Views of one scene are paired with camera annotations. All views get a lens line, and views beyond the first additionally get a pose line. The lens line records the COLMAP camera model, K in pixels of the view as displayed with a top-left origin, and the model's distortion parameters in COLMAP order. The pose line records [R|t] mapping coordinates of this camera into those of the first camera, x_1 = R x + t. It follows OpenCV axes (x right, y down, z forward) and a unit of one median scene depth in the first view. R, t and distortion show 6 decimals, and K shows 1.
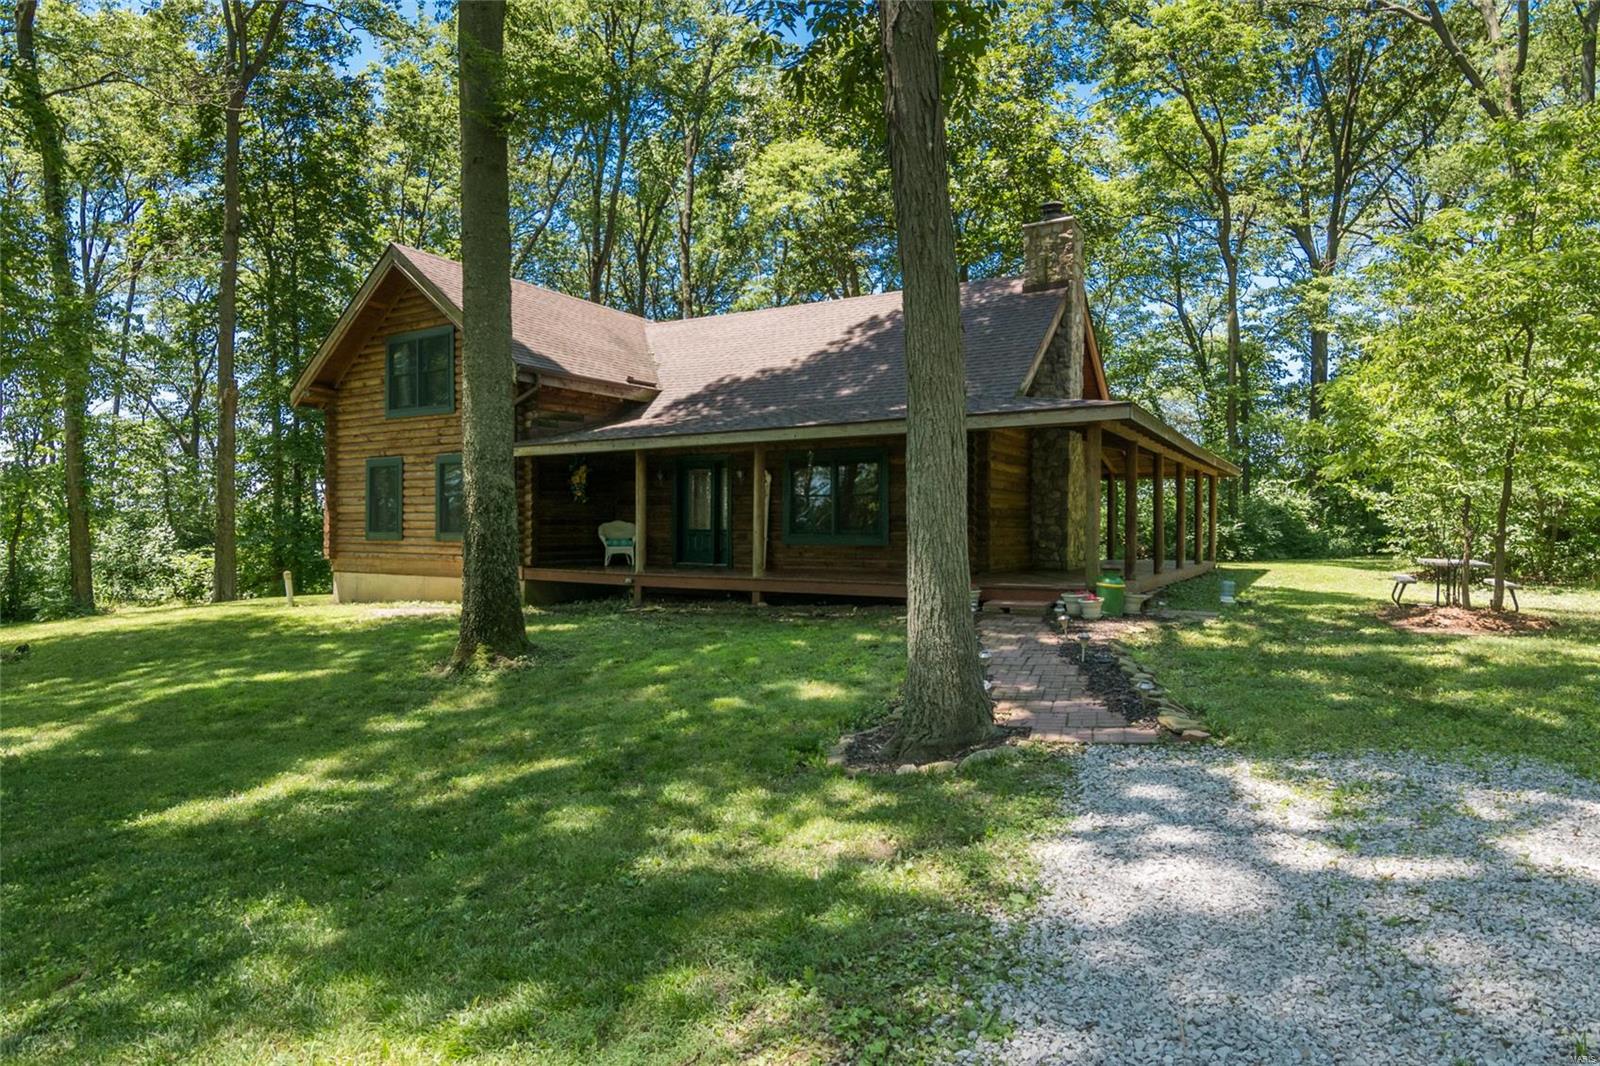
lens RADIAL K [[851.6, 0, 800.0], [0, 851.6, 533.0], [0, 0, 1]] dist [0.006158, 0.001547]
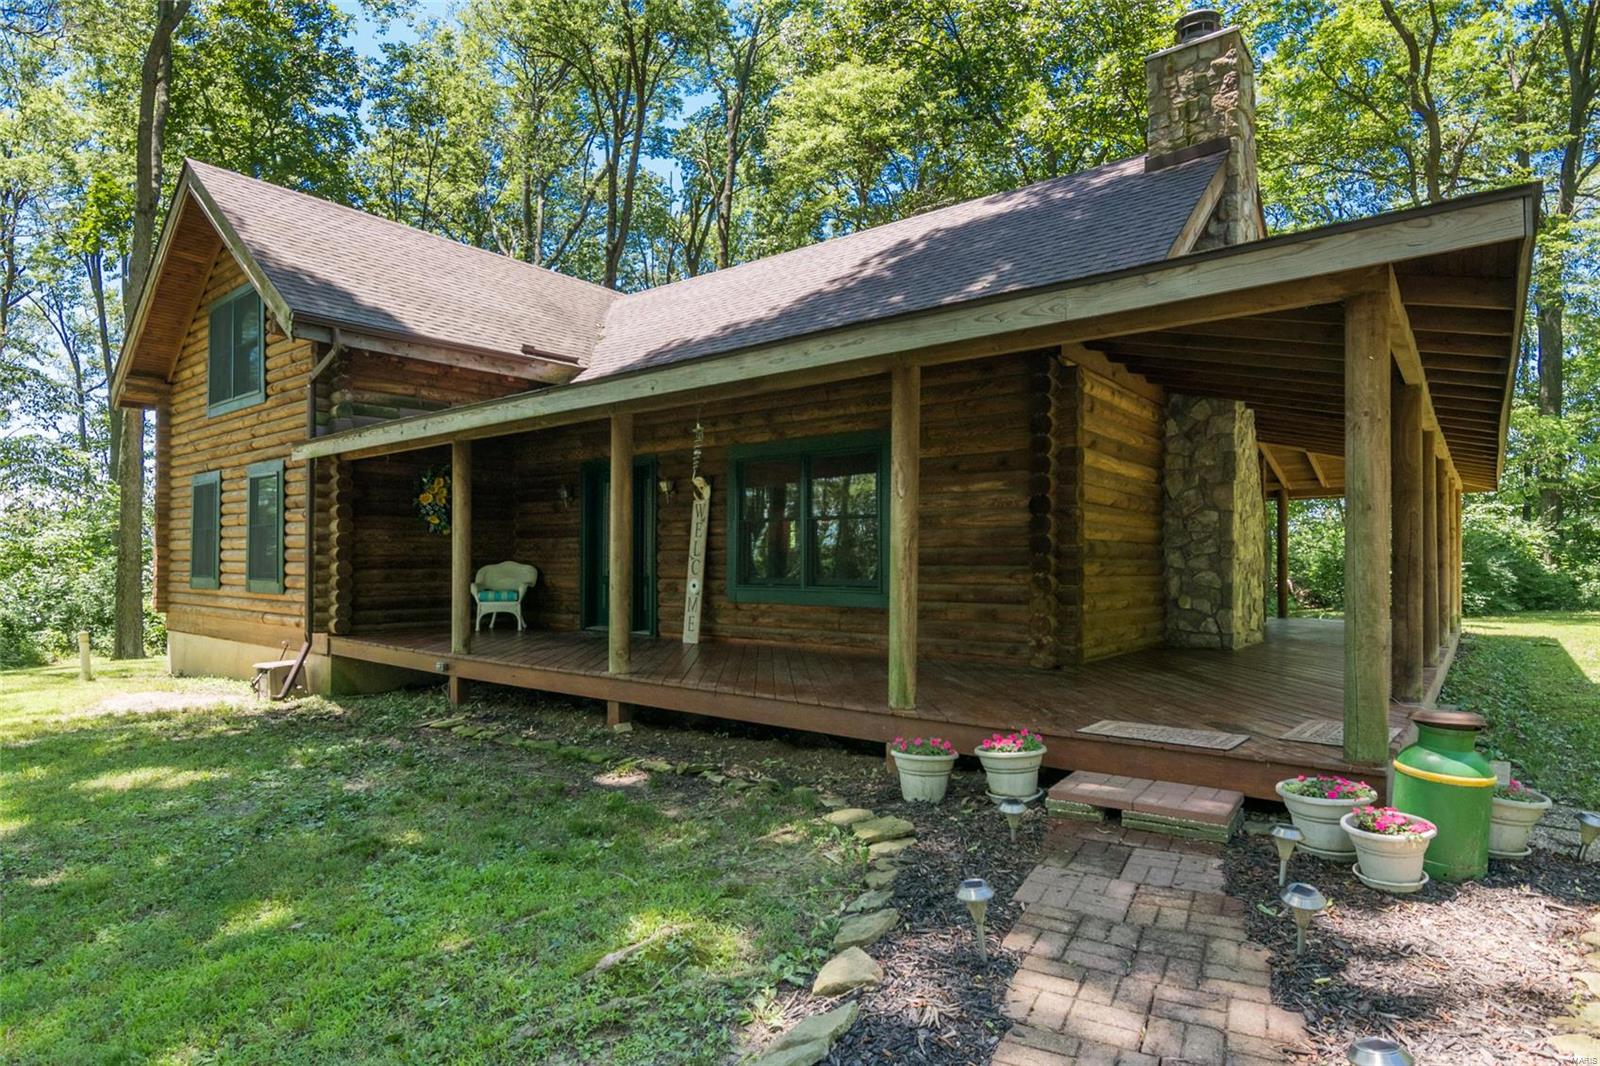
lens RADIAL K [[851.6, 0, 800.0], [0, 851.6, 533.0], [0, 0, 1]] dist [0.006158, 0.001547]
pose [[0.992134, -0.004935, -0.125083, 0.092766], [-0.000472, 0.999068, -0.043166, -0.007758], [0.125179, 0.042886, 0.991207, 0.380261]]
